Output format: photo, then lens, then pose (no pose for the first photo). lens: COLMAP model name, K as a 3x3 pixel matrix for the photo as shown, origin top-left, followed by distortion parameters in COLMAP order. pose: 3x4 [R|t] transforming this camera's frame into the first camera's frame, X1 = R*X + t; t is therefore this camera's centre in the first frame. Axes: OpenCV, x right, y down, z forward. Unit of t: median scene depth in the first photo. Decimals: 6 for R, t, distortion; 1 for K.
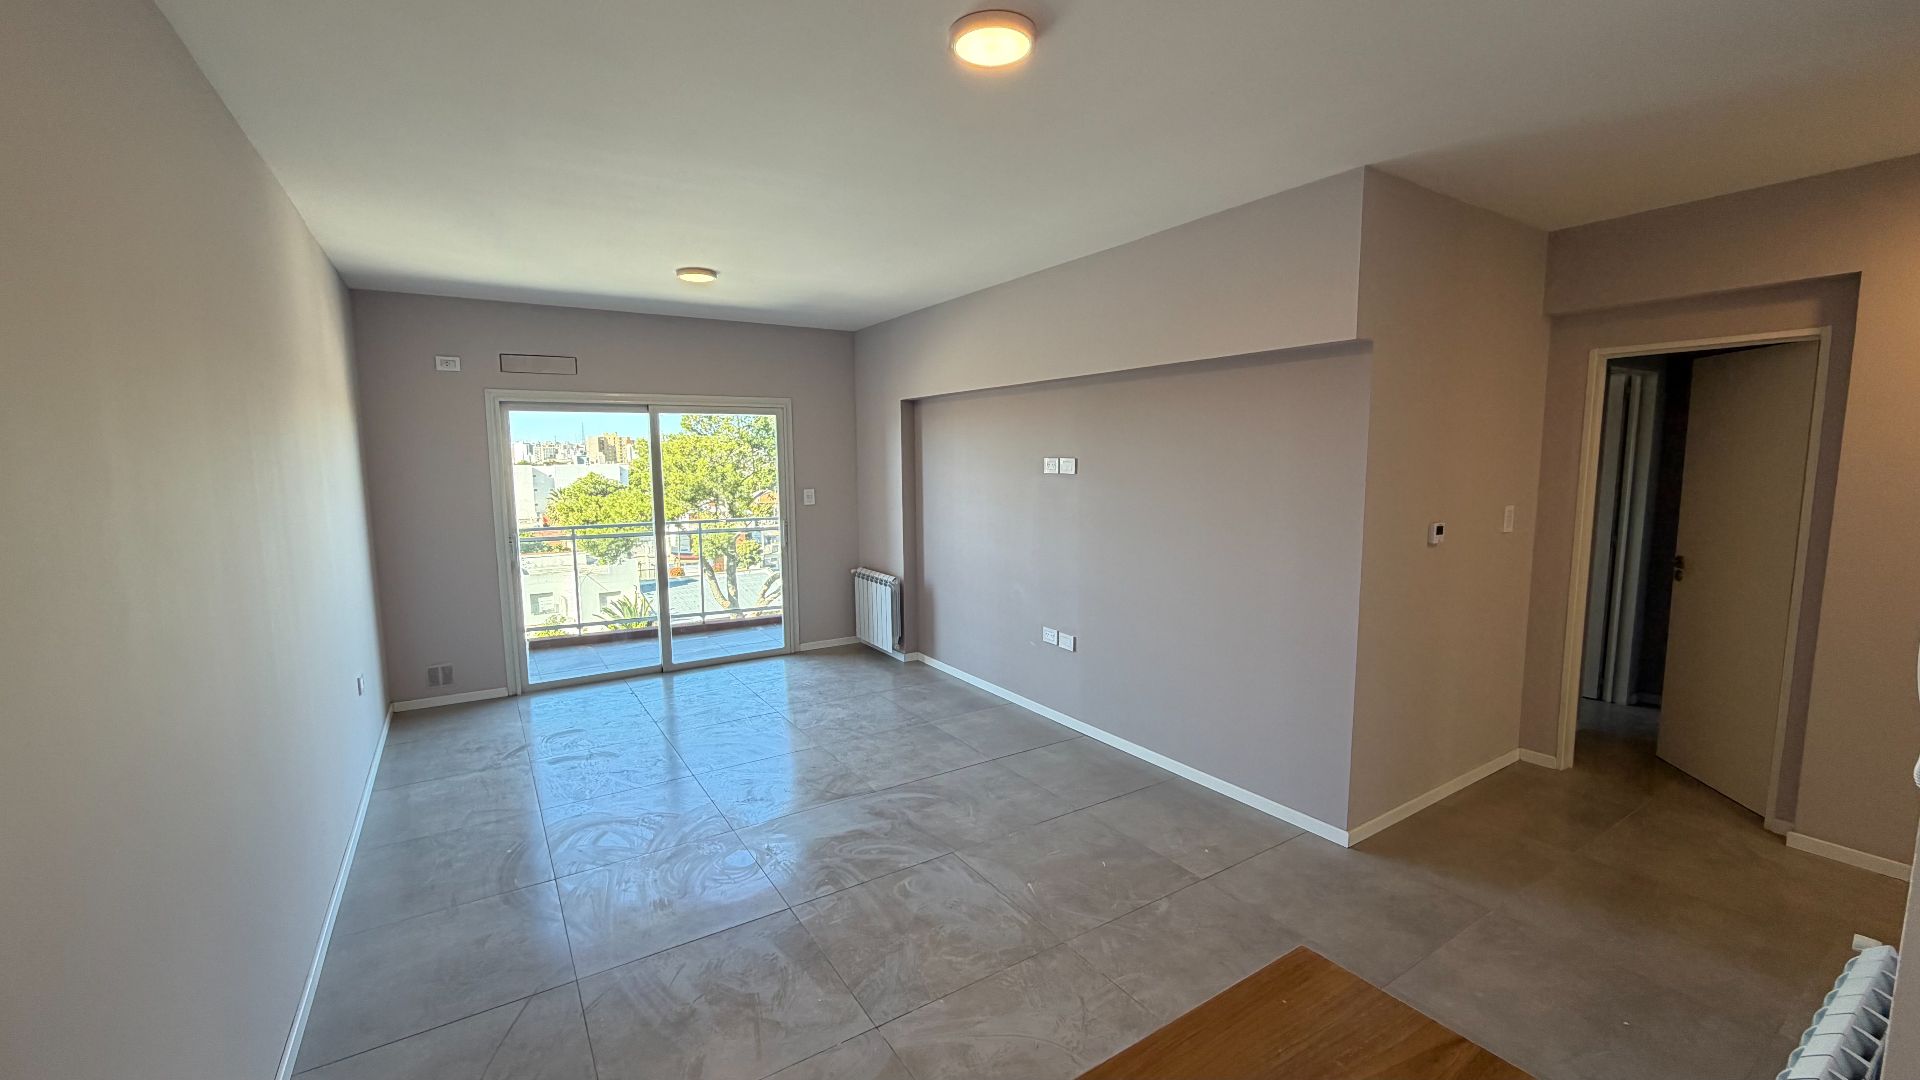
lens RADIAL K [[765.9, 0, 955.5], [0, 765.9, 541.5], [0, 0, 1]] dist [0.001008, 0.000054]
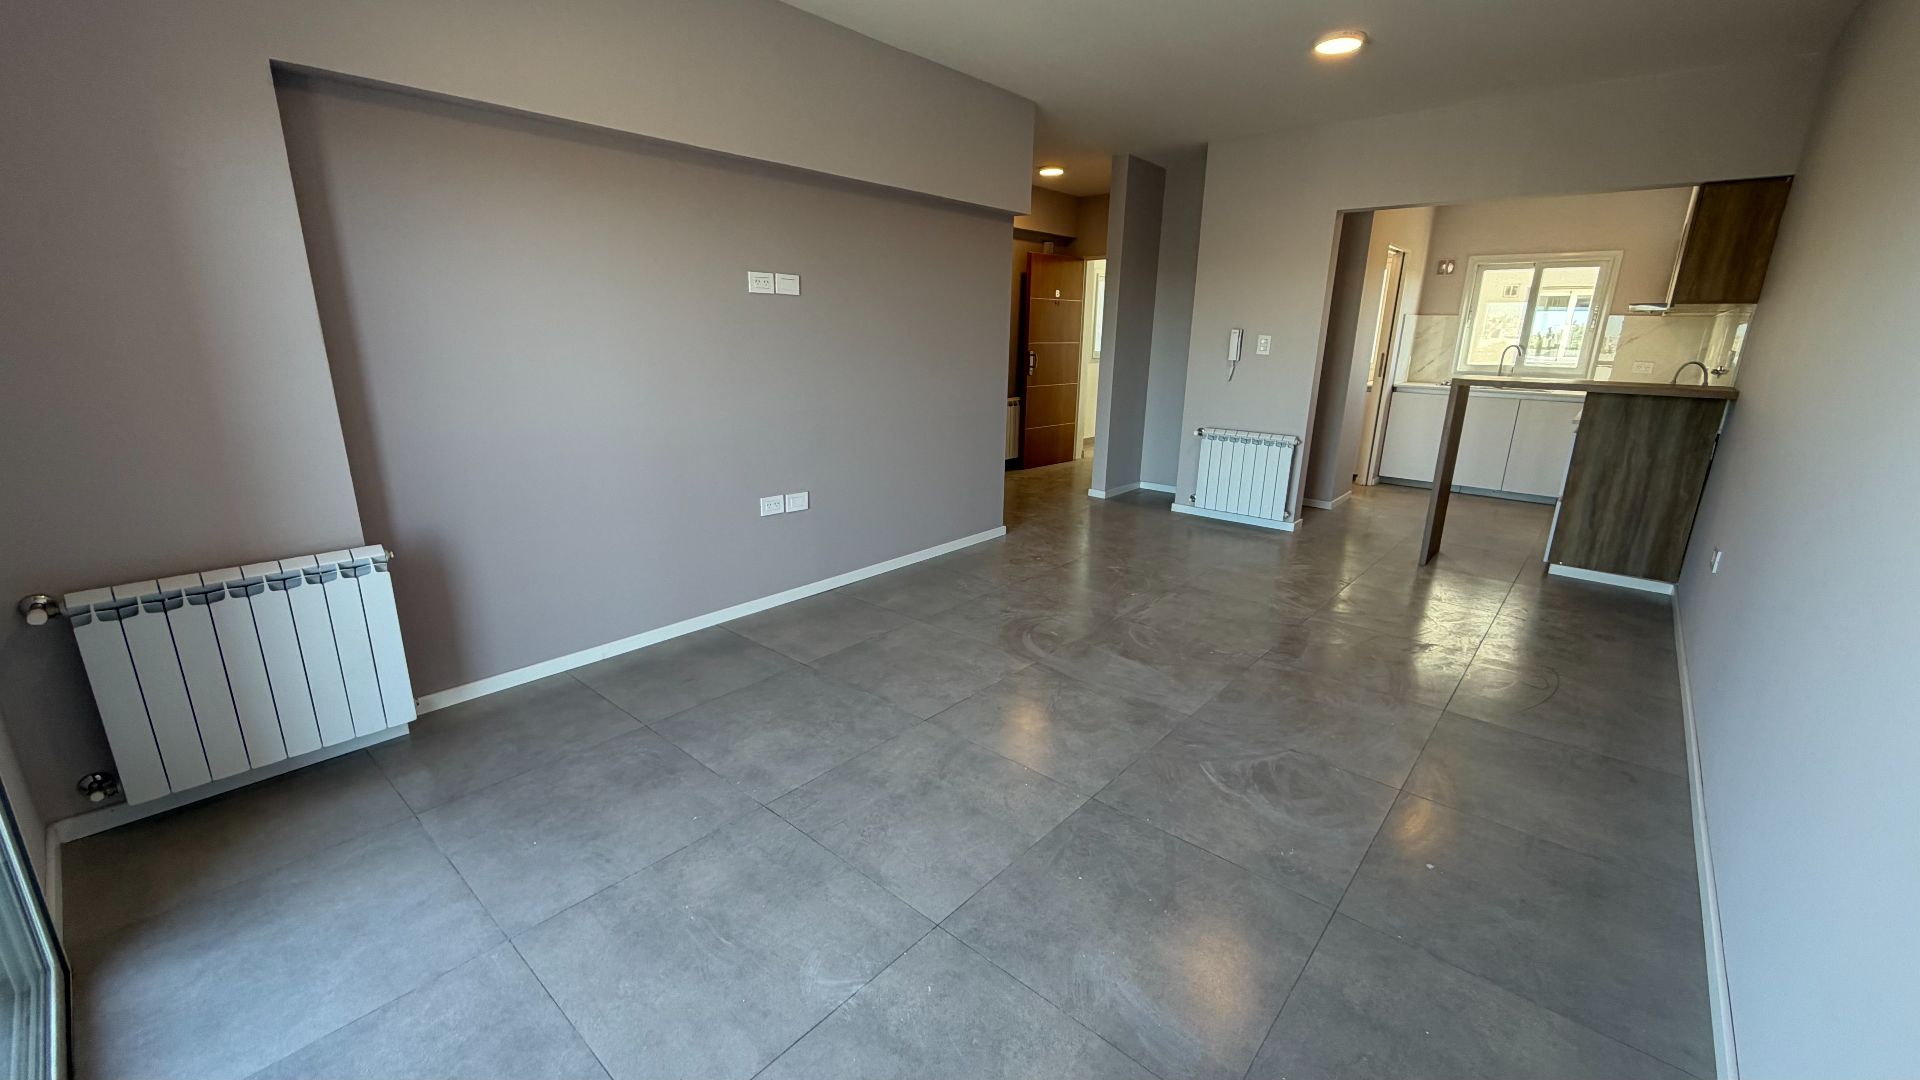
lens RADIAL K [[765.9, 0, 955.5], [0, 765.9, 541.5], [0, 0, 1]] dist [0.001008, 0.000054]
pose [[-0.284237, -0.252516, 0.924903, -0.864192], [0.094217, 0.952666, 0.289051, -0.069358], [-0.954114, 0.169300, -0.246992, 1.294931]]
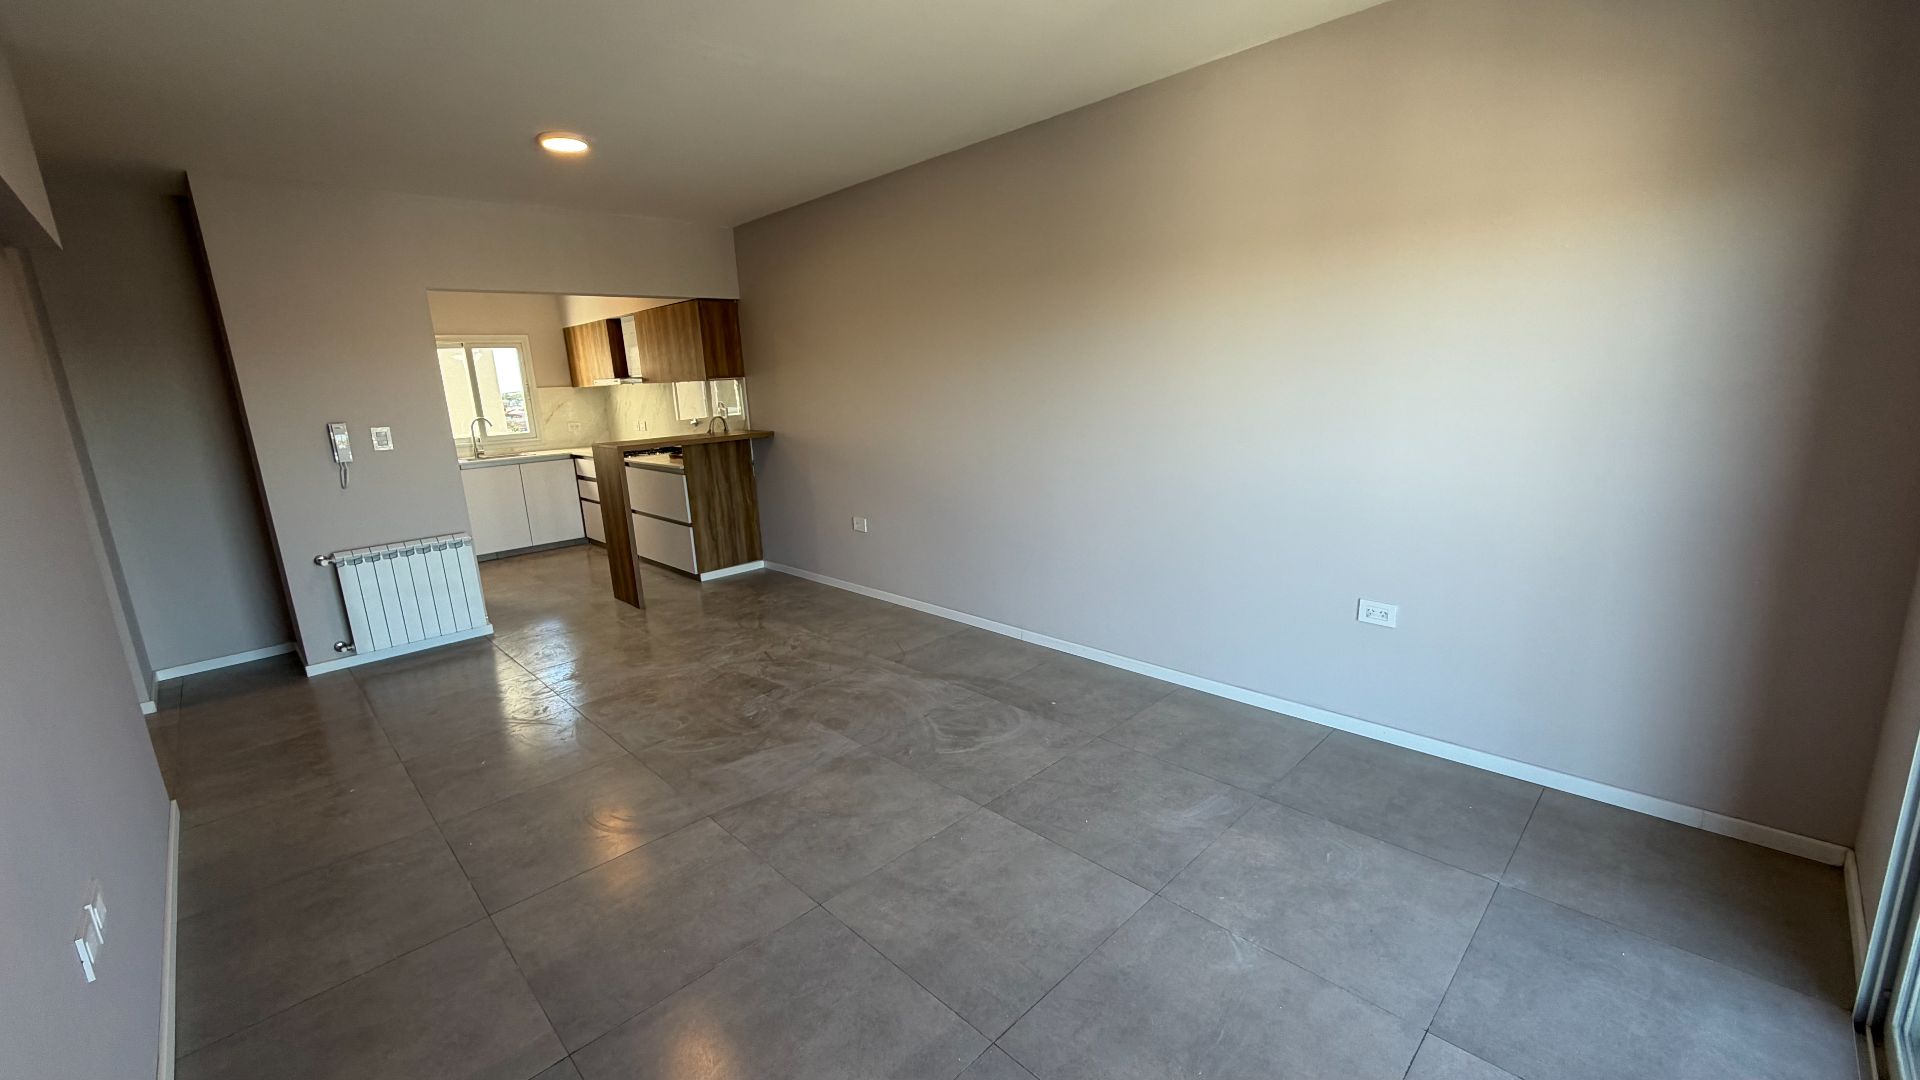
lens RADIAL K [[765.9, 0, 955.5], [0, 765.9, 541.5], [0, 0, 1]] dist [0.001008, 0.000054]
pose [[-0.977182, 0.100645, -0.187046, -0.226528], [0.035527, 0.945653, 0.323231, -0.154166], [0.209412, 0.309210, -0.927651, 1.665885]]
